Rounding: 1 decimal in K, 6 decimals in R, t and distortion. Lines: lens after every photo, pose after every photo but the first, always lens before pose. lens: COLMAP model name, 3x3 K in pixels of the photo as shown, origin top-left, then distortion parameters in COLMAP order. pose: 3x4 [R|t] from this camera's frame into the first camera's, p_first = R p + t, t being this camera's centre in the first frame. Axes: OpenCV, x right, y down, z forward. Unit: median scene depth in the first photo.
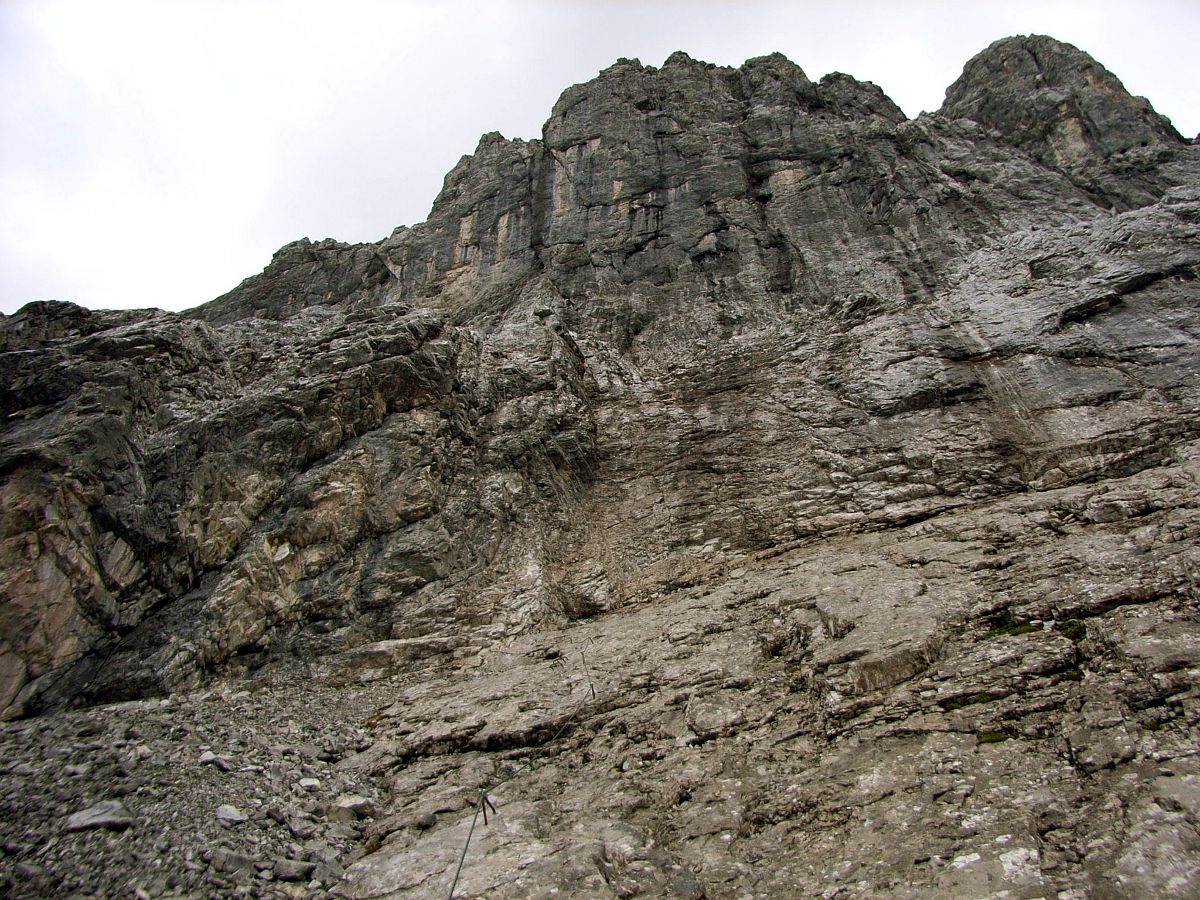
lens RADIAL K [[977.0, 0, 600.0], [0, 977.0, 450.0], [0, 0, 1]] dist [-0.058358, 0.002222]
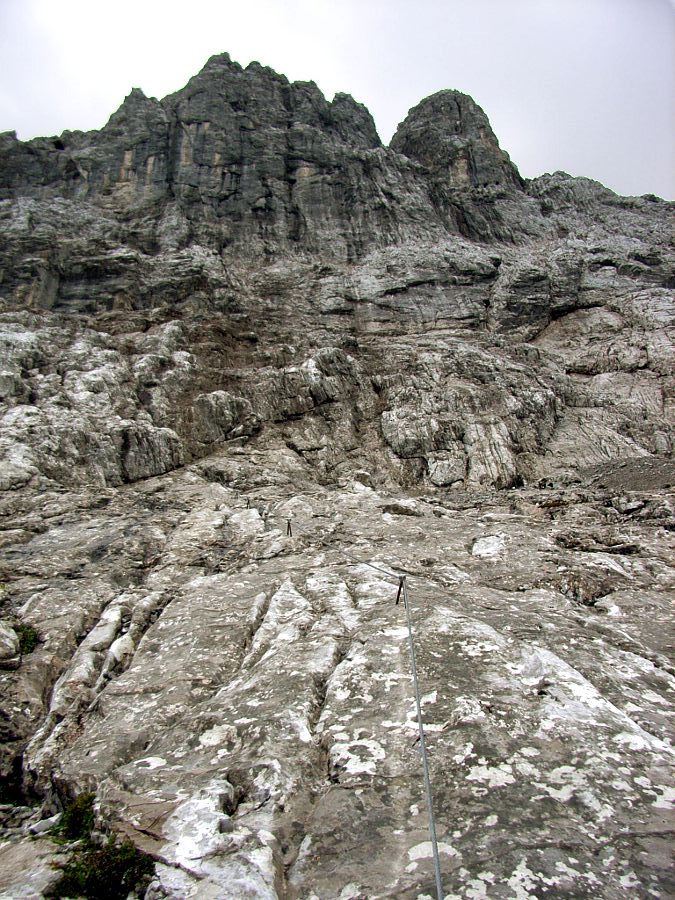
lens RADIAL K [[732.7, 0, 337.5], [0, 732.7, 450.0], [0, 0, 1]] dist [-0.058358, 0.002222]
pose [[0.941862, 0.125924, 0.311512, -0.127803], [-0.185141, 0.968175, 0.168406, -0.004947], [-0.280391, -0.216288, 0.935200, -0.484628]]
